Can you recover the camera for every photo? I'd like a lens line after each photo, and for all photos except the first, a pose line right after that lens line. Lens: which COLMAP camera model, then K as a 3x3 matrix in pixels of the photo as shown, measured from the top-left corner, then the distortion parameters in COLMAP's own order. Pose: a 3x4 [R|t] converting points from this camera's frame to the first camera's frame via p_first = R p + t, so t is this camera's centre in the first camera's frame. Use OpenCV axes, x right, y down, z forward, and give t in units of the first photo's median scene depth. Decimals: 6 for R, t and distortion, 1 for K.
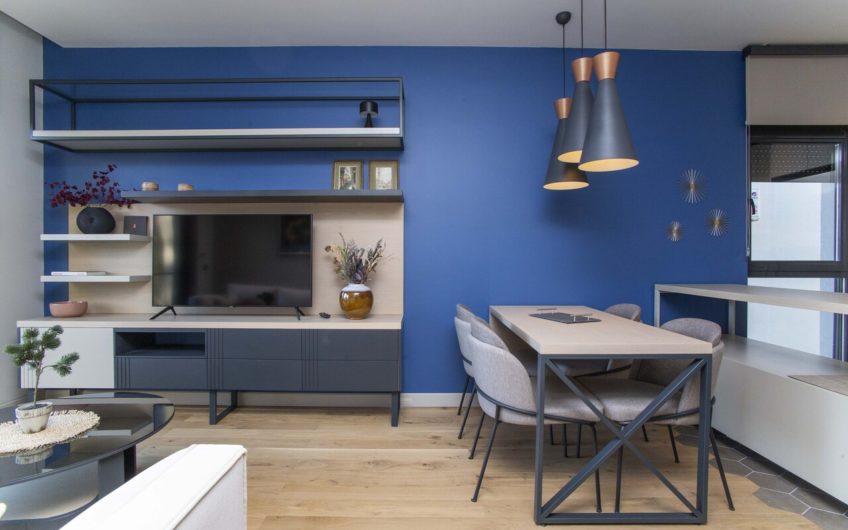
lens RADIAL K [[416.9, 0, 421.4], [0, 416.9, 264.8], [0, 0, 1]] dist [-0.063025, 0.036157]
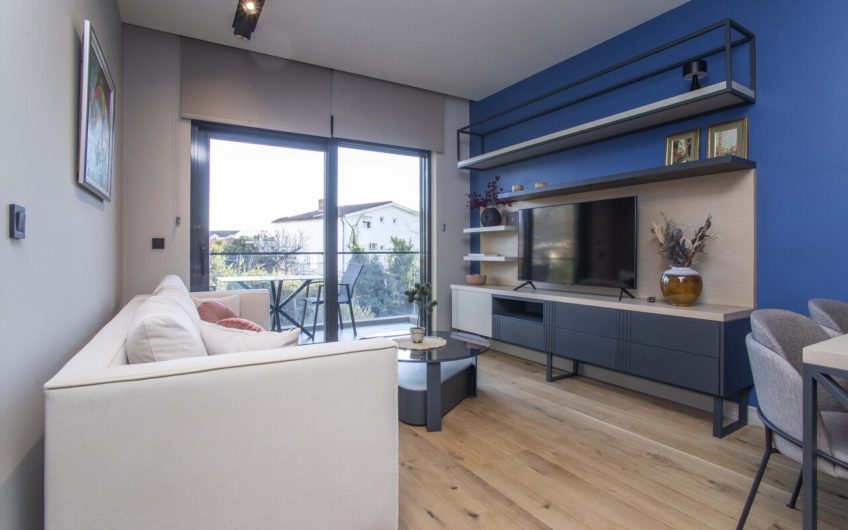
lens RADIAL K [[419.8, 0, 422.1], [0, 419.8, 251.6], [0, 0, 1]] dist [-0.035860, 0.001427]
pose [[0.520763, -0.002166, -0.853698, 0.318190], [-0.004061, 0.999979, -0.005014, 0.018358], [0.853691, 0.006078, 0.520744, 0.046708]]
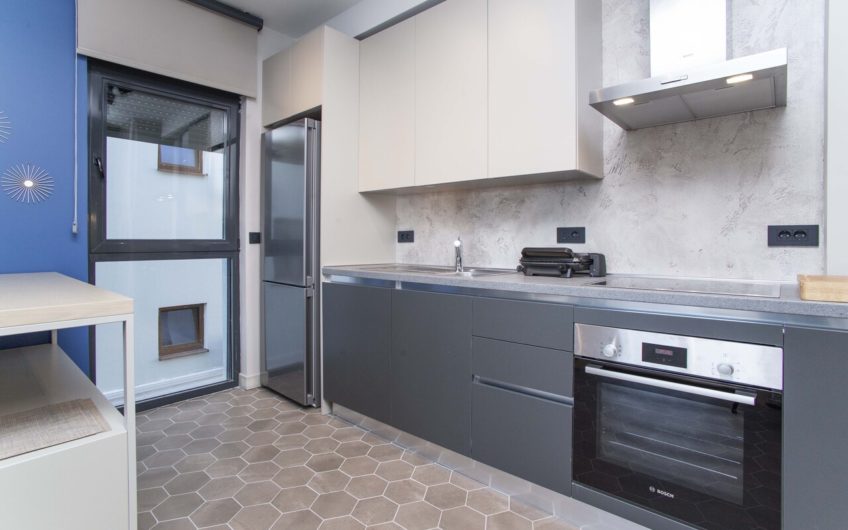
lens RADIAL K [[416.9, 0, 421.4], [0, 416.9, 264.8], [0, 0, 1]] dist [-0.063025, 0.036157]
pose [[0.652983, -0.033845, 0.756616, 0.724944], [0.001749, 0.999066, 0.043181, 0.009231], [-0.757371, -0.026873, 0.652432, 0.051775]]
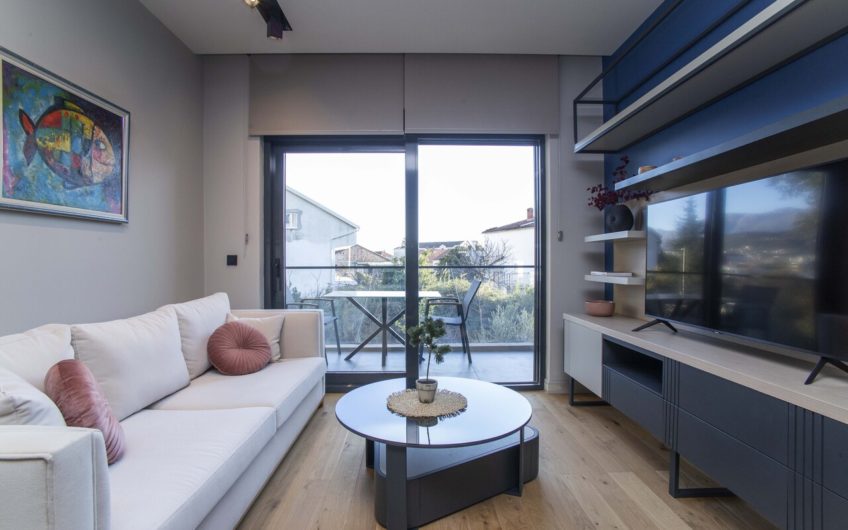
lens RADIAL K [[416.9, 0, 421.4], [0, 416.9, 264.8], [0, 0, 1]] dist [-0.063025, 0.036157]
pose [[0.029488, 0.008129, -0.999532, 0.158620], [-0.005712, 0.999952, 0.007964, -0.006099], [0.999549, 0.005475, 0.029533, 0.519910]]
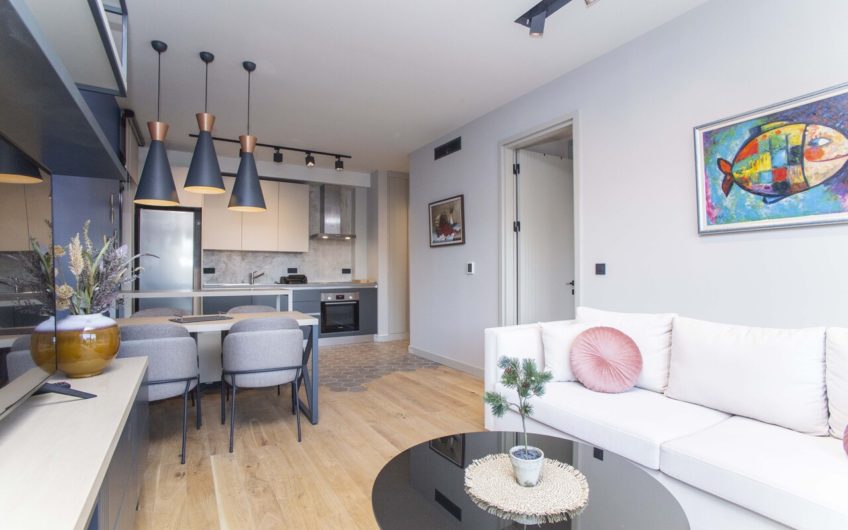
lens RADIAL K [[422.2, 0, 415.5], [0, 422.2, 266.9], [0, 0, 1]] dist [-0.000550, 0.000045]
pose [[-0.492756, 0.010416, 0.870105, -0.877417], [0.010263, 0.999928, -0.006158, -0.010104], [-0.870107, 0.005896, -0.492828, 0.888371]]
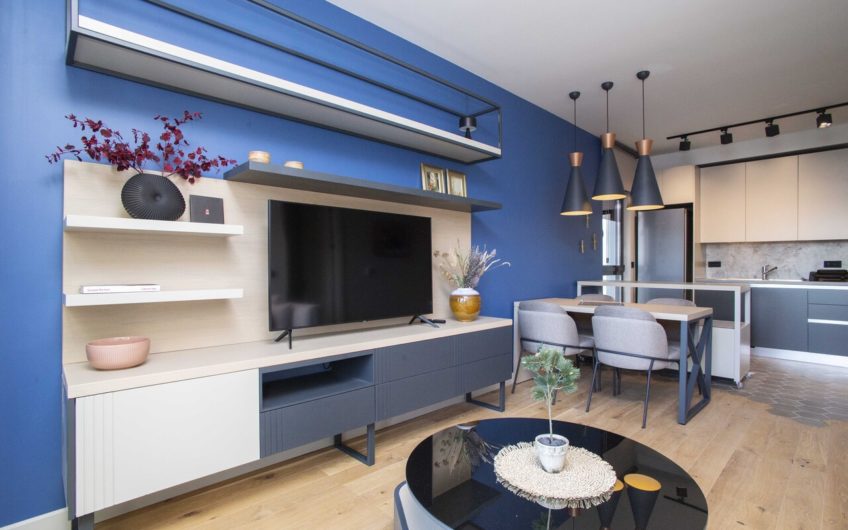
lens RADIAL K [[416.9, 0, 421.4], [0, 416.9, 264.8], [0, 0, 1]] dist [-0.063025, 0.036157]
pose [[0.716019, 0.001570, 0.698079, -0.960793], [0.004879, 0.999962, -0.007254, -0.004870], [-0.698064, 0.008600, 0.715984, 0.320159]]
